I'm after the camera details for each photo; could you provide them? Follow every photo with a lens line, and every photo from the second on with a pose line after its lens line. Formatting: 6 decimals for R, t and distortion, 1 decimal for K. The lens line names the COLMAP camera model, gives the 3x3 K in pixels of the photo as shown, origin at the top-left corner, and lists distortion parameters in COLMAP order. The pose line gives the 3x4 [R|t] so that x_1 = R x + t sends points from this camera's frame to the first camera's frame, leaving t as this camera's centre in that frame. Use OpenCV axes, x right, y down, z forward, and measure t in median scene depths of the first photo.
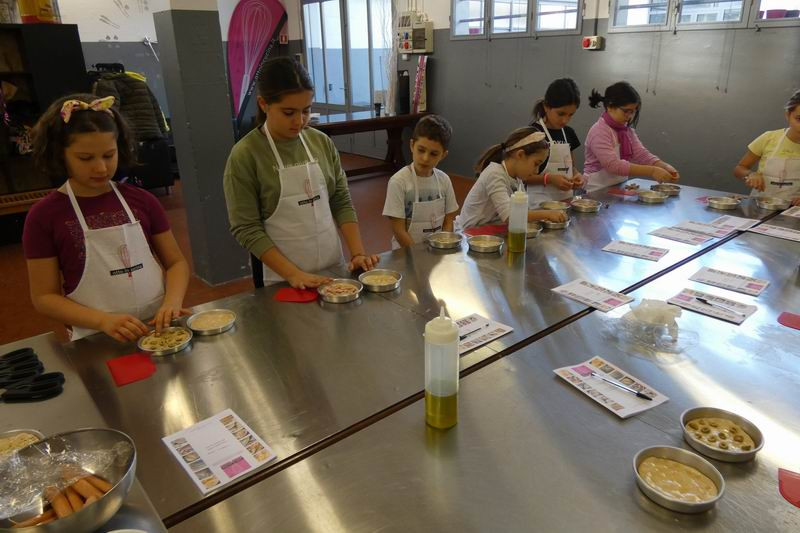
lens RADIAL K [[577.8, 0, 396.0], [0, 577.8, 250.9], [0, 0, 1]] dist [-0.007246, -0.005465]
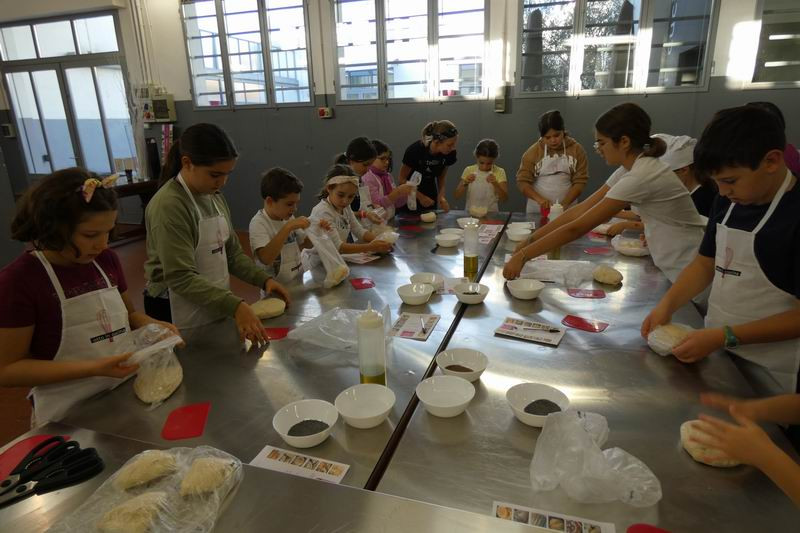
lens RADIAL K [[488.1, 0, 392.9], [0, 488.1, 270.2], [0, 0, 1]] dist [-0.013929, 0.007995]
pose [[0.843815, -0.156956, 0.513167, -0.114063], [0.177505, 0.984078, 0.009112, 0.000862], [-0.506427, 0.083401, 0.858240, 0.016893]]
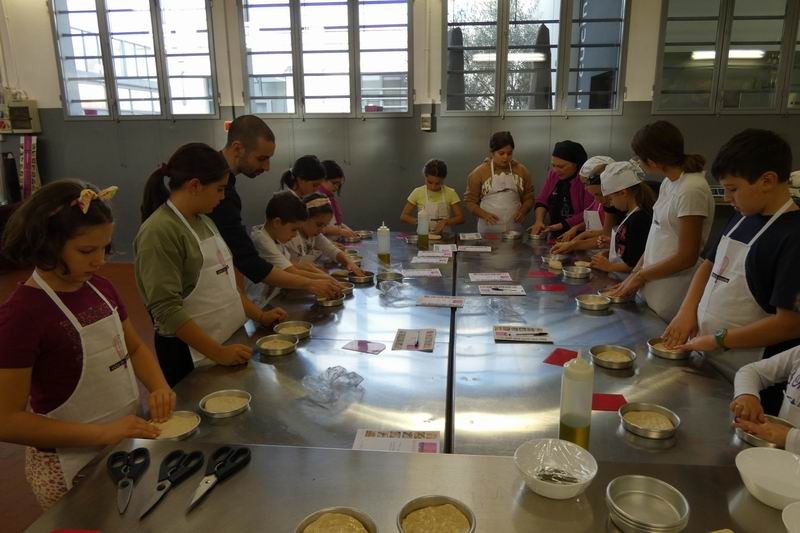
lens RADIAL K [[557.5, 0, 404.3], [0, 557.5, 266.4], [0, 0, 1]] dist [-0.004915, -0.010740]
pose [[0.704443, -0.146884, 0.694396, -0.177622], [0.218281, 0.975770, -0.015037, -0.001716], [-0.675362, 0.162166, 0.719436, 0.022489]]
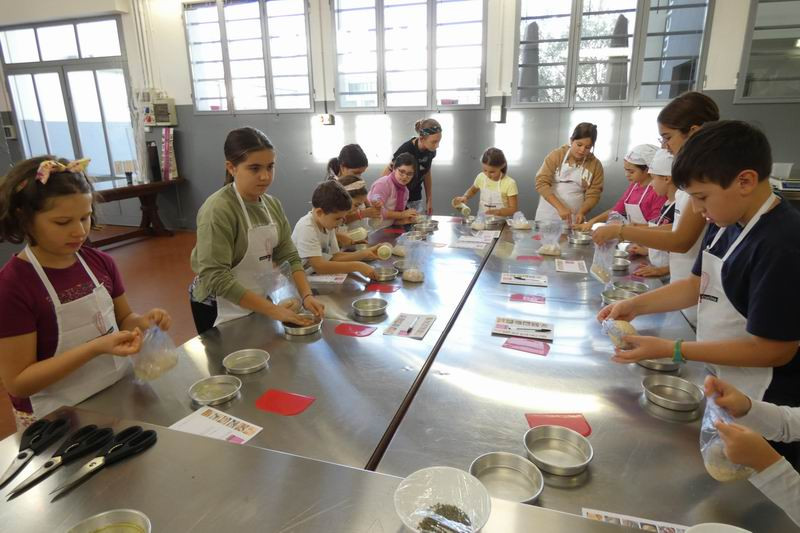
lens RADIAL K [[488.1, 0, 392.9], [0, 488.1, 265.1], [0, 0, 1]] dist [-0.013929, 0.007995]
pose [[0.841852, -0.134637, 0.522646, -0.117493], [0.164907, 0.986241, -0.011561, 0.001420], [-0.513898, 0.095921, 0.852472, 0.012425]]
